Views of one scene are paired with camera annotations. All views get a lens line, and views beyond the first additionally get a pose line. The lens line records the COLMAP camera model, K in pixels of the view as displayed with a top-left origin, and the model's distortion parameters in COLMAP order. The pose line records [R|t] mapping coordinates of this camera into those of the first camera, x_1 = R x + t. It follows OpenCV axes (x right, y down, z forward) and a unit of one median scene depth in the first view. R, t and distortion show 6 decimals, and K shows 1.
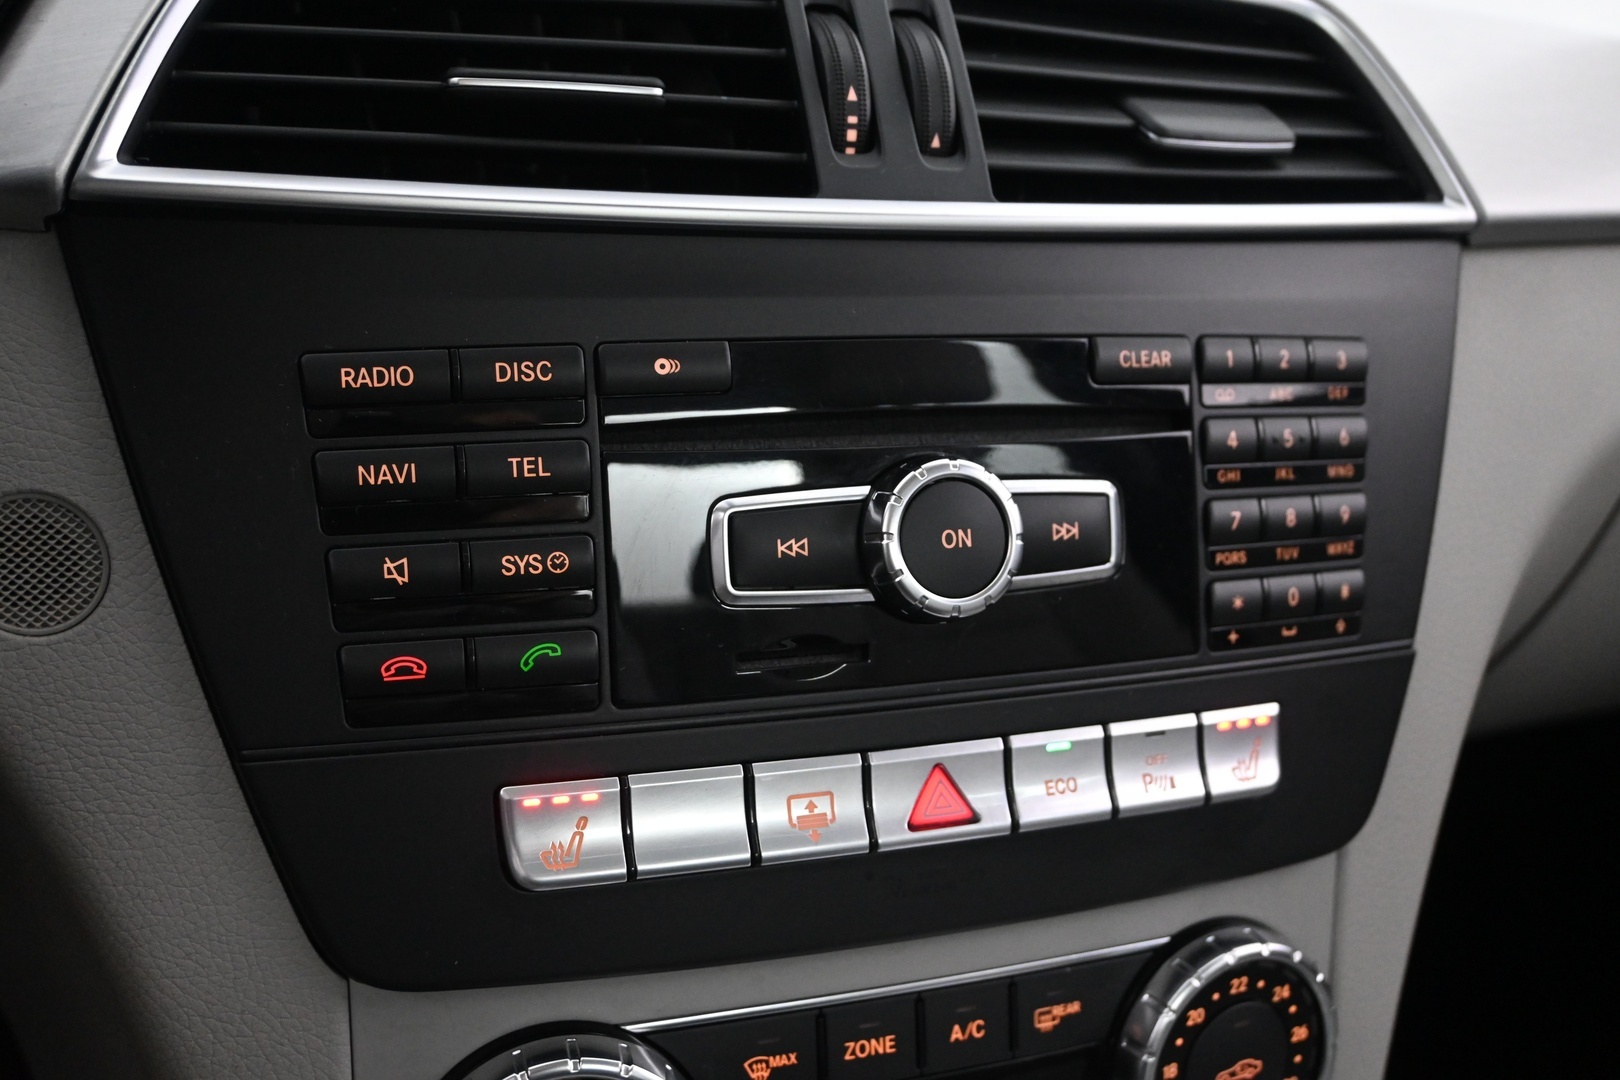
lens RADIAL K [[1716.5, 0, 804.6], [0, 1716.5, 544.7], [0, 0, 1]] dist [-0.003945, 0.000000]
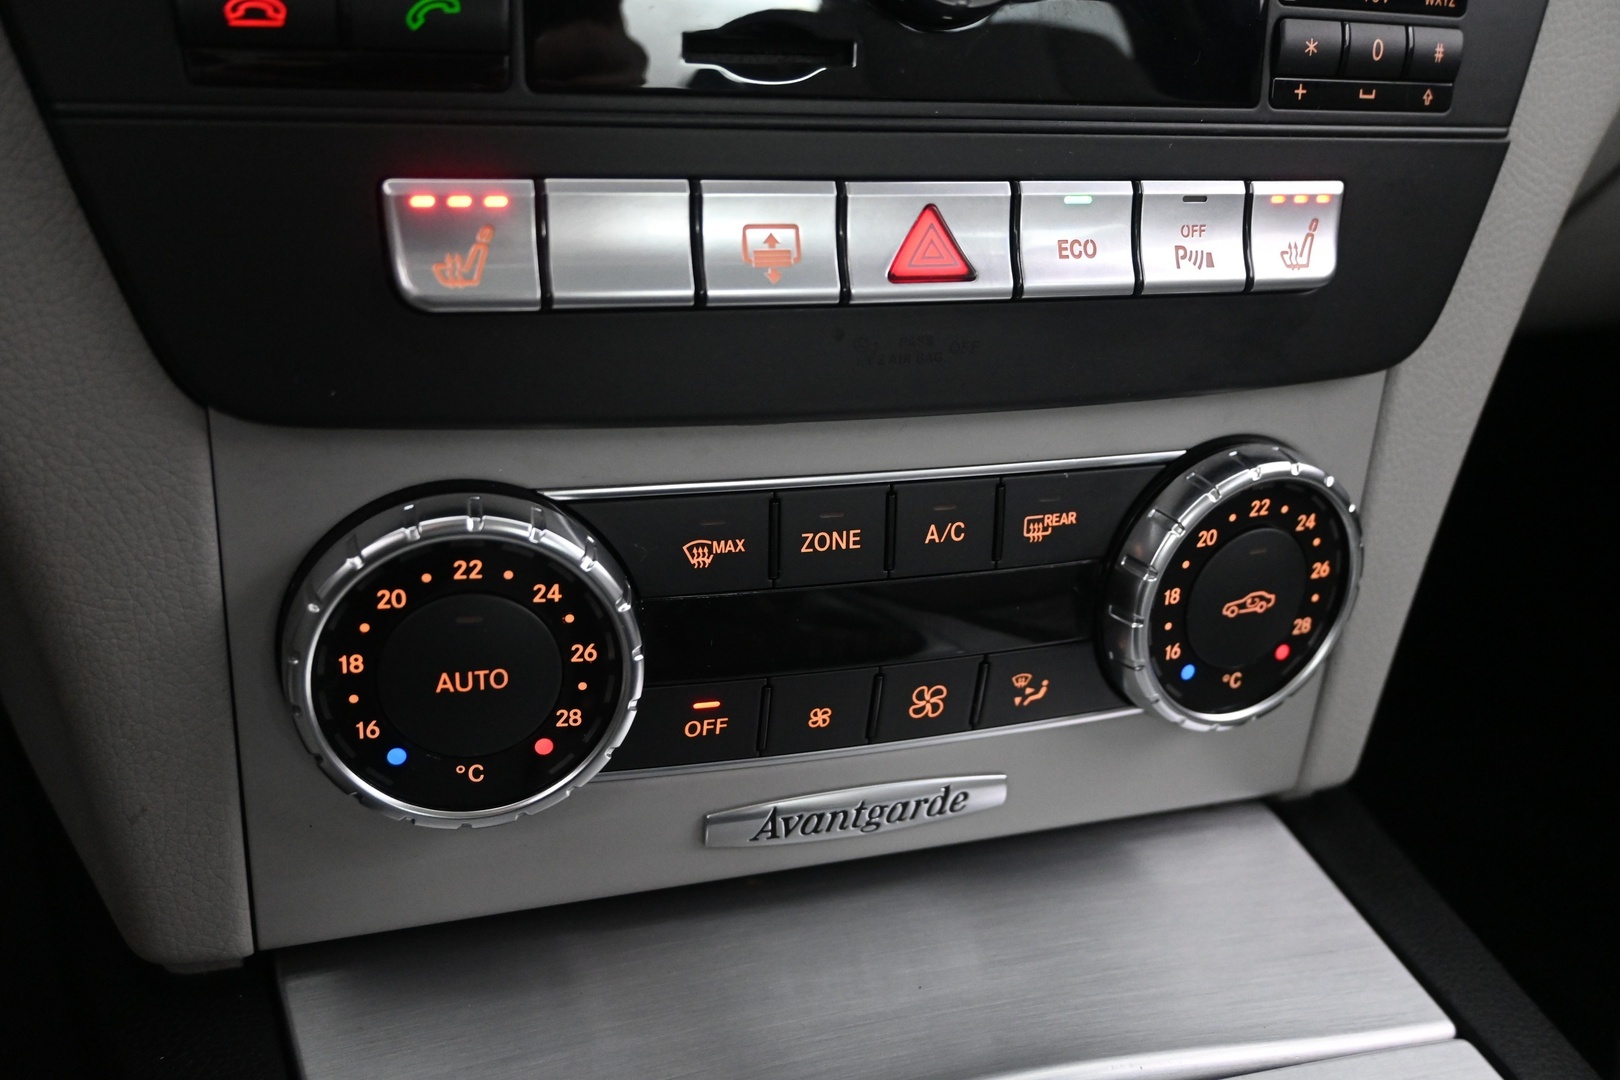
lens RADIAL K [[1556.0, 0, 811.7], [0, 1556.0, 543.0], [0, 0, 1]] dist [0.000984, 0.000000]
pose [[0.998252, 0.056889, -0.015988, 0.042340], [-0.052473, 0.977784, 0.202943, 0.138846], [0.027178, -0.201749, 0.979060, 0.234669]]
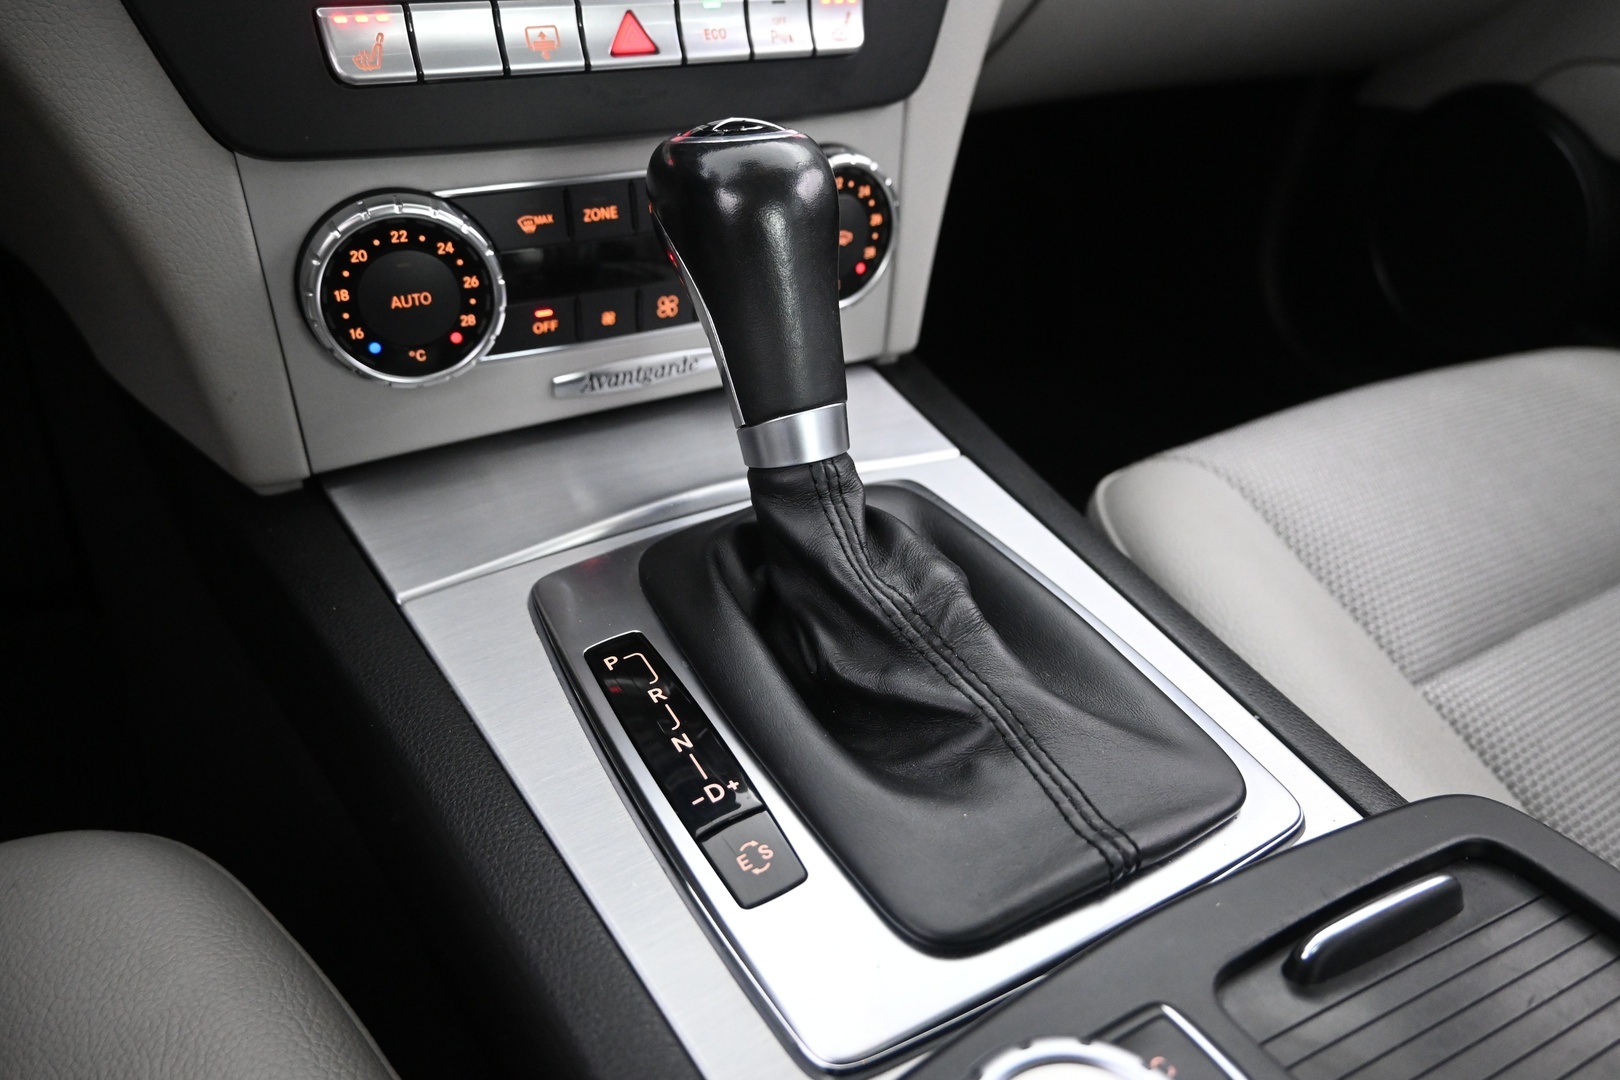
lens RADIAL K [[1109.8, 0, 810.4], [0, 1109.8, 535.3], [0, 0, 1]] dist [-0.004750, 0.002487]
pose [[0.989097, -0.064926, 0.132183, 0.077606], [0.011785, 0.929586, 0.368417, 0.200132], [-0.146795, -0.362842, 0.920216, -0.080981]]
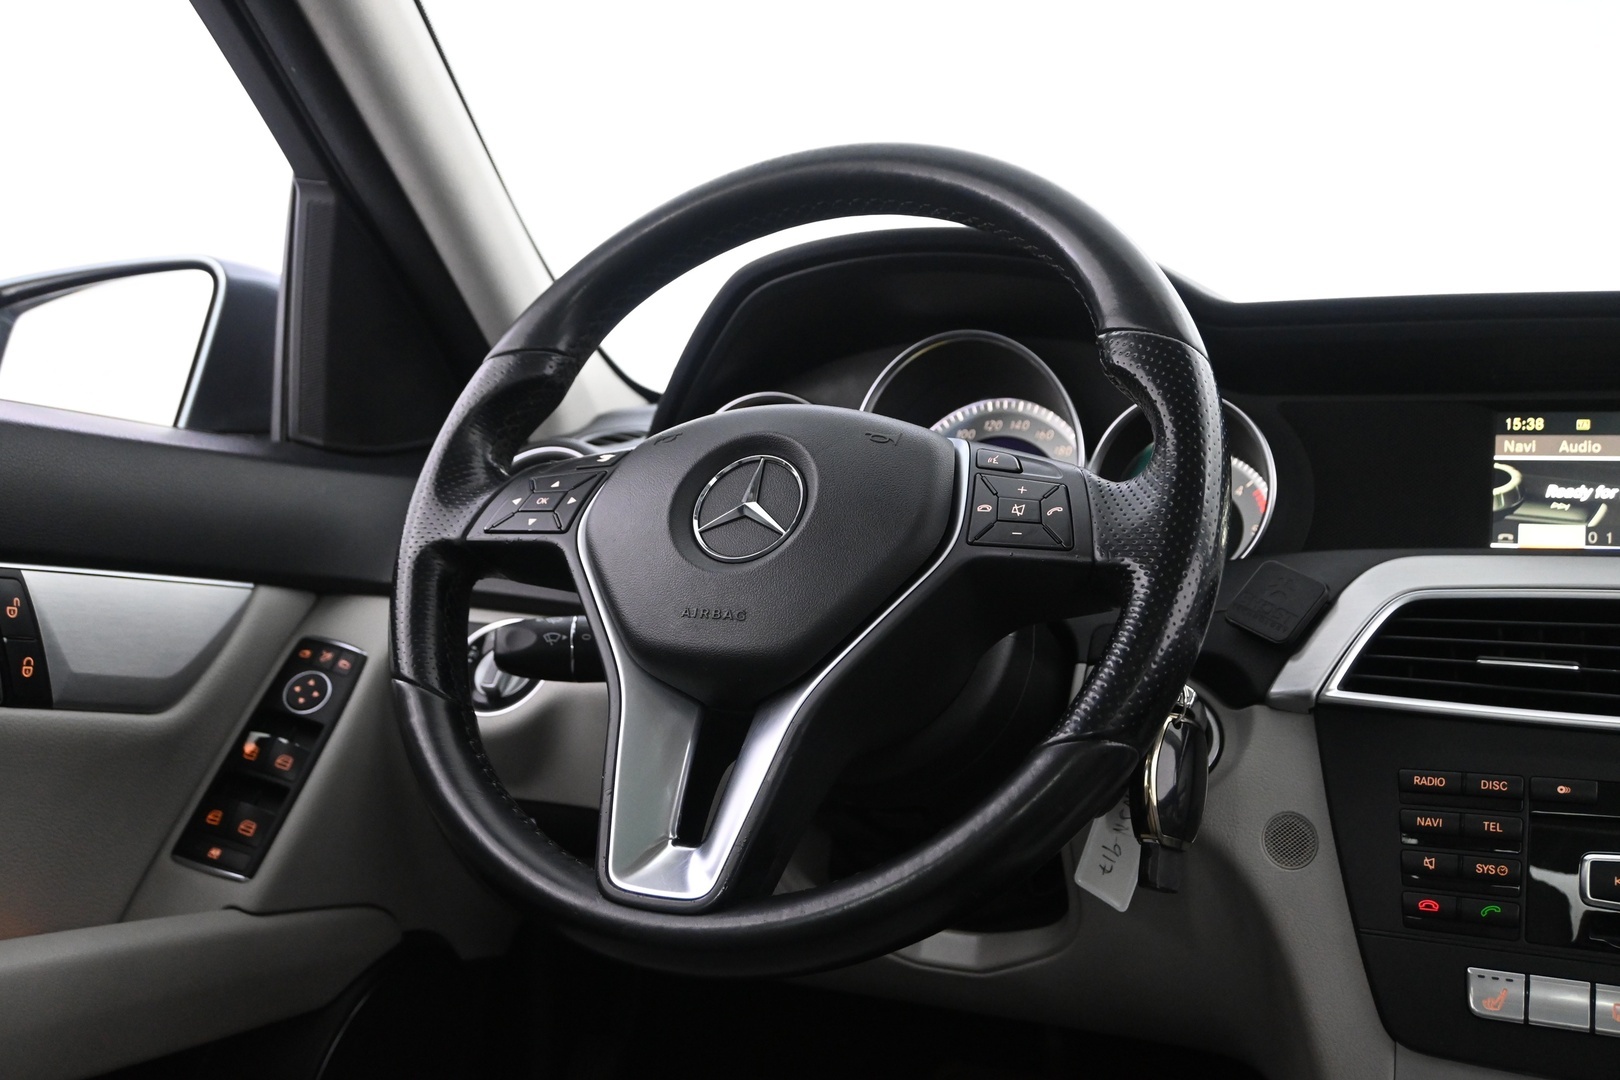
lens RADIAL K [[1556.0, 0, 820.2], [0, 1556.0, 544.5], [0, 0, 1]] dist [0.000984, 0.000000]
pose [[0.681018, -0.023259, -0.731897, 0.702736], [-0.183230, 0.962287, -0.201073, 0.161940], [0.708972, 0.271040, 0.651073, -1.015761]]
